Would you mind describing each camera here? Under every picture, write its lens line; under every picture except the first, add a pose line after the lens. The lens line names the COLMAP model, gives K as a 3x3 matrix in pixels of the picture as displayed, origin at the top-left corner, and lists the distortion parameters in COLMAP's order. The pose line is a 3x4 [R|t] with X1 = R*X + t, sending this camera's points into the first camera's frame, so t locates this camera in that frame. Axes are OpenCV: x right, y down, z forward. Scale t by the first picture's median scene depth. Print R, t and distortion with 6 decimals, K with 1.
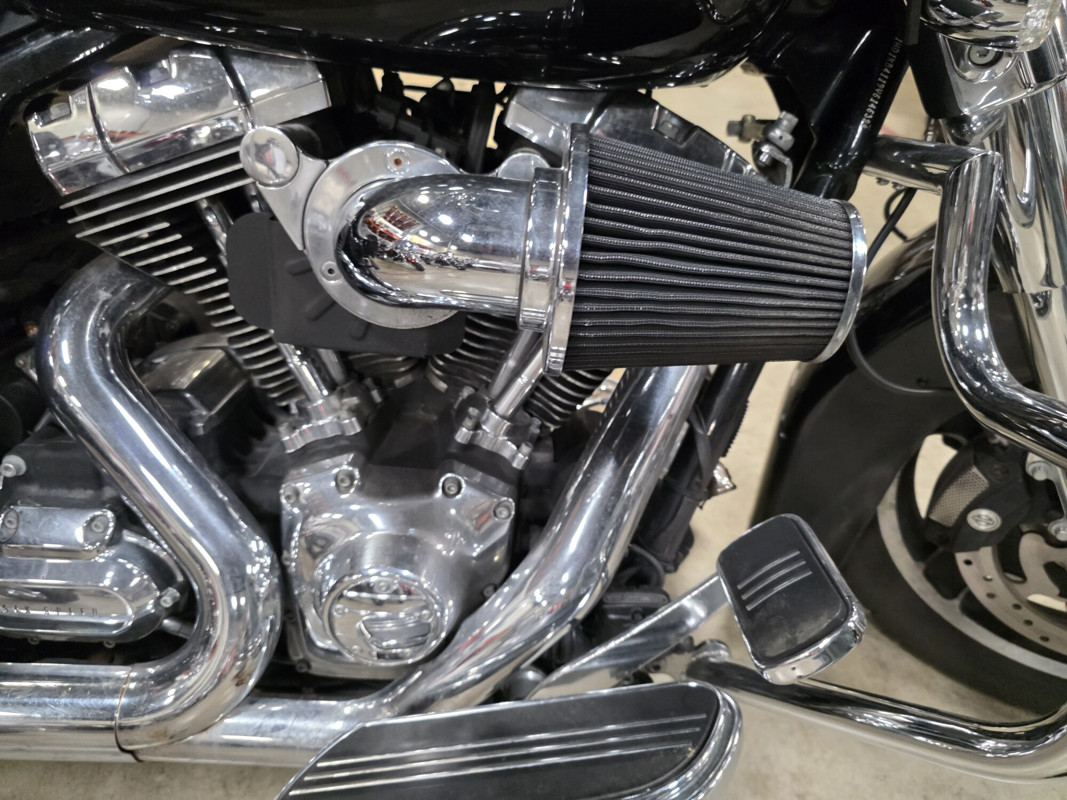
lens RADIAL K [[778.5, 0, 549.8], [0, 778.5, 399.1], [0, 0, 1]] dist [0.037810, -0.000455]
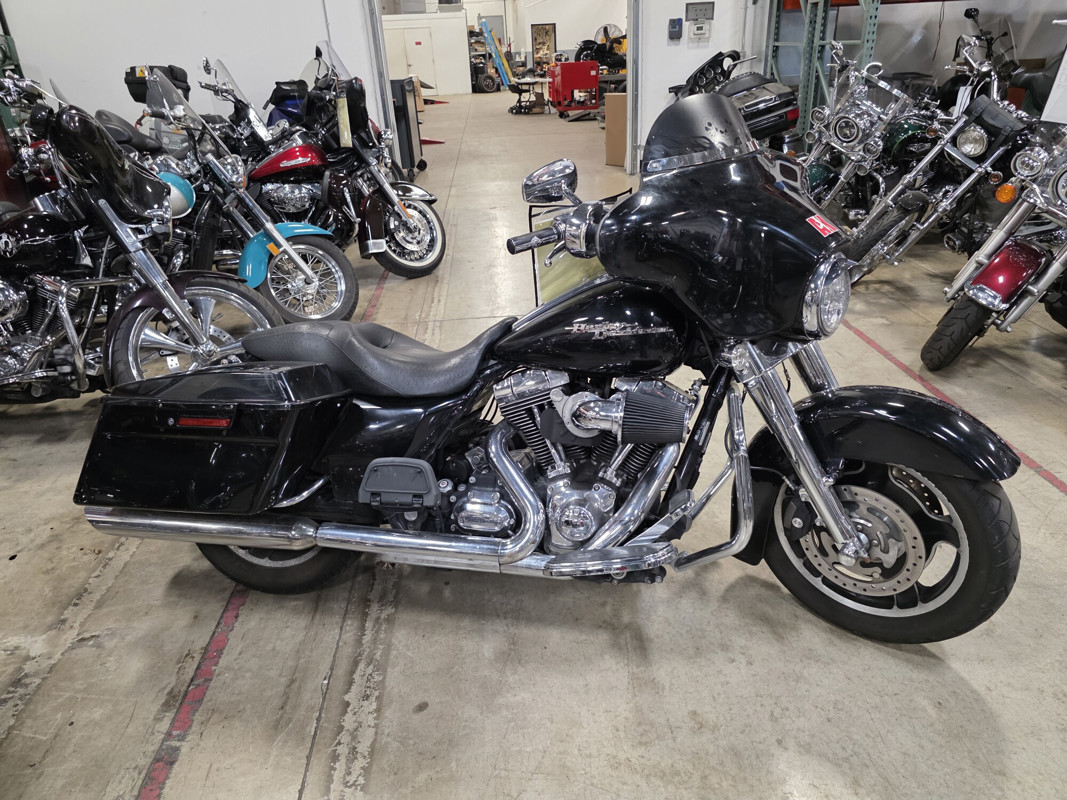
lens RADIAL K [[778.5, 0, 549.8], [0, 778.5, 399.1], [0, 0, 1]] dist [0.037810, -0.000455]
pose [[0.980190, -0.003522, -0.198028, 0.338523], [-0.046363, 0.967983, -0.246699, 0.574747], [0.192557, 0.250993, 0.948644, -2.298264]]
